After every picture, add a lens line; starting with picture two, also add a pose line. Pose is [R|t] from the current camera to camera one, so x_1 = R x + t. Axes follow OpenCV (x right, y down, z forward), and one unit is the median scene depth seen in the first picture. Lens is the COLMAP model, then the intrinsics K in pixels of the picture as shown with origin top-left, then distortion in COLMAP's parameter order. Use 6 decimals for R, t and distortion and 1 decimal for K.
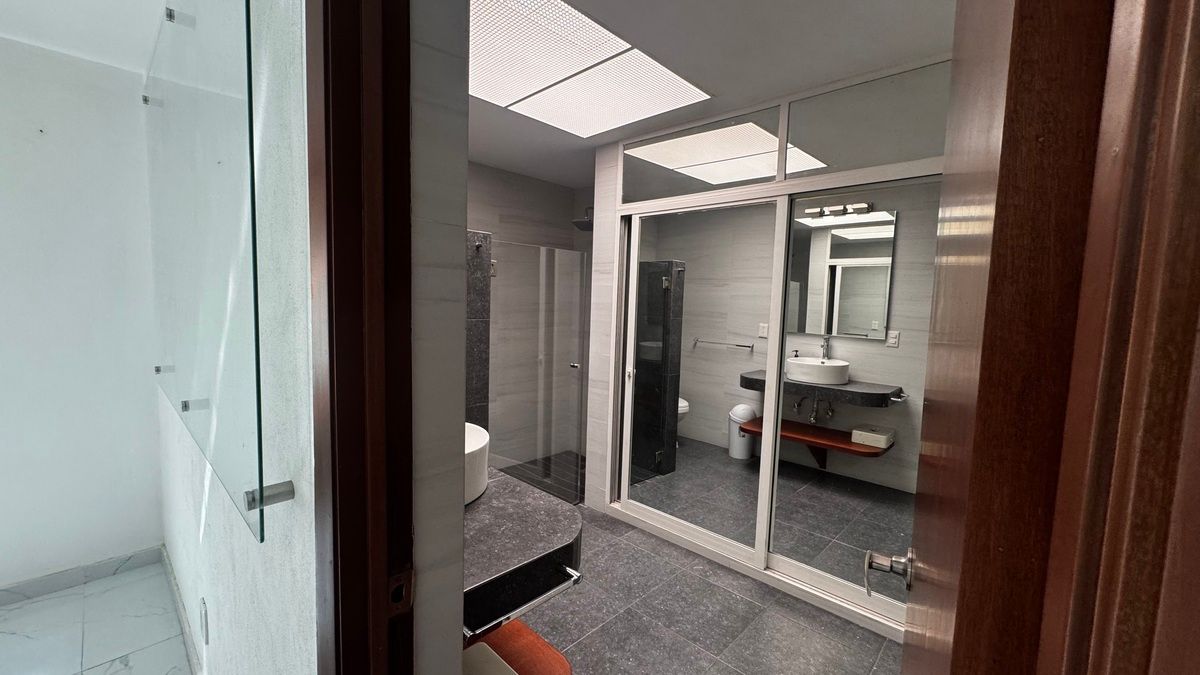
lens RADIAL K [[477.1, 0, 599.7], [0, 477.1, 338.8], [0, 0, 1]] dist [-0.001820, 0.000545]
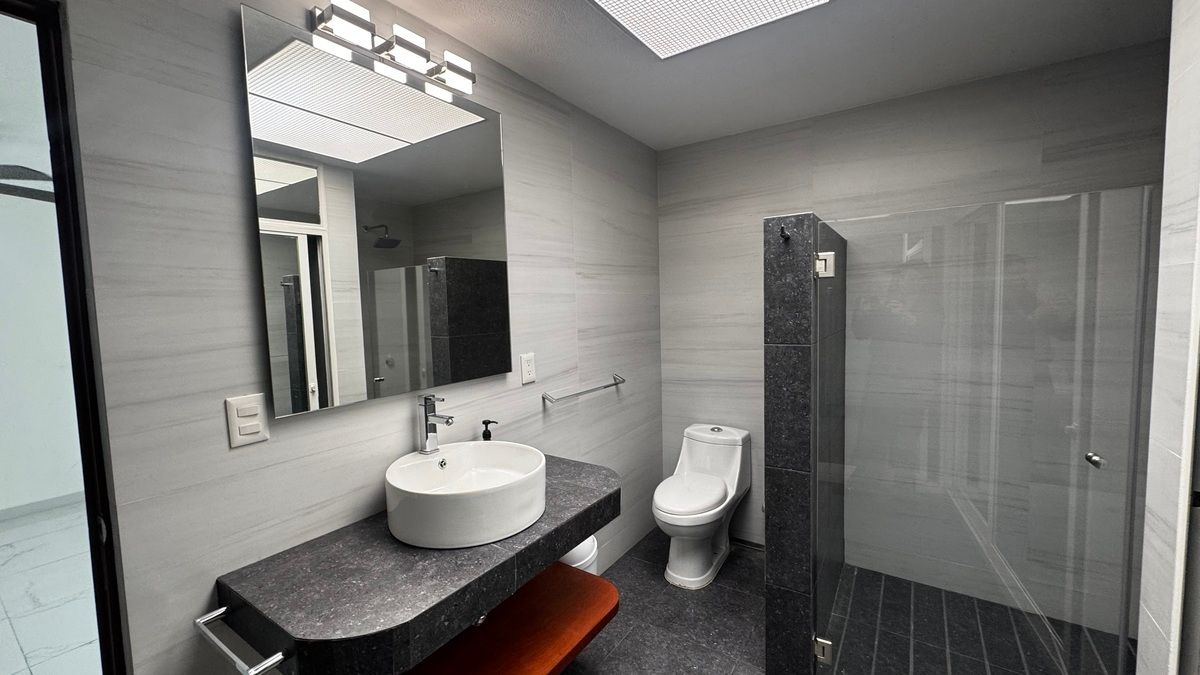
lens RADIAL K [[477.1, 0, 599.7], [0, 477.1, 338.8], [0, 0, 1]] dist [-0.001820, 0.000545]
pose [[0.169986, 0.035434, -0.984809, 0.376004], [-0.042225, 0.998697, 0.028645, -0.058243], [0.984541, 0.036714, 0.171261, 0.630779]]
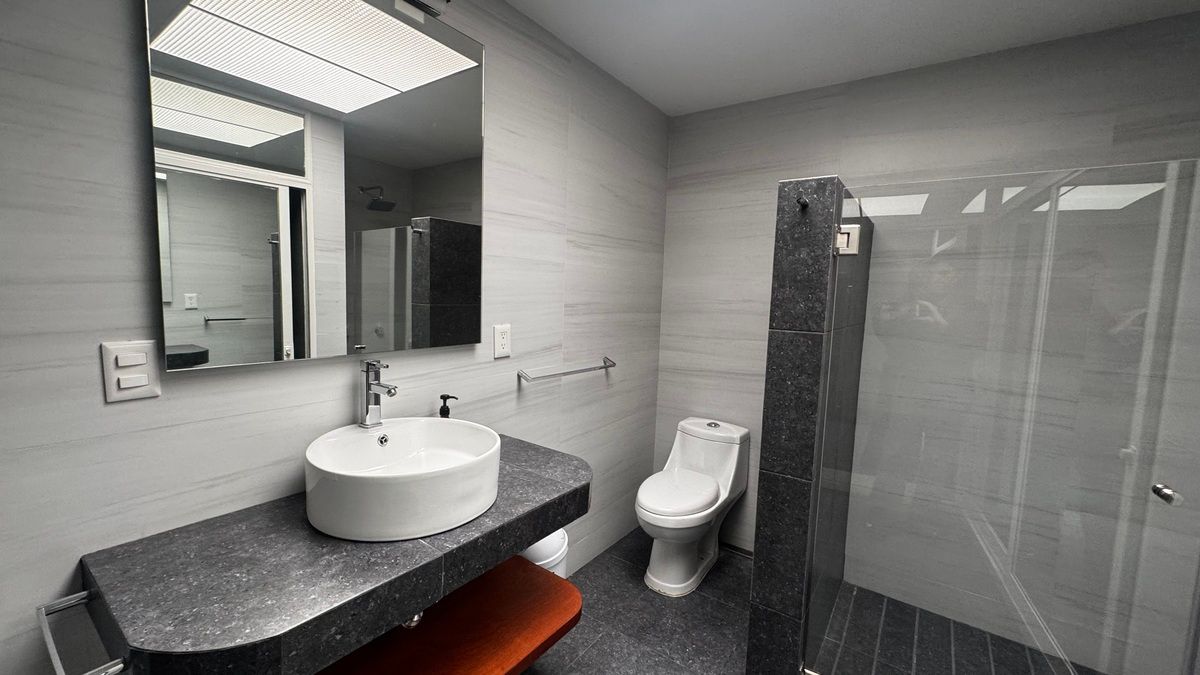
lens RADIAL K [[477.1, 0, 599.7], [0, 477.1, 338.8], [0, 0, 1]] dist [-0.001820, 0.000545]
pose [[0.139986, 0.068684, -0.987768, 0.293006], [-0.106869, 0.992812, 0.053890, -0.037907], [0.984369, 0.098018, 0.146320, 0.691886]]
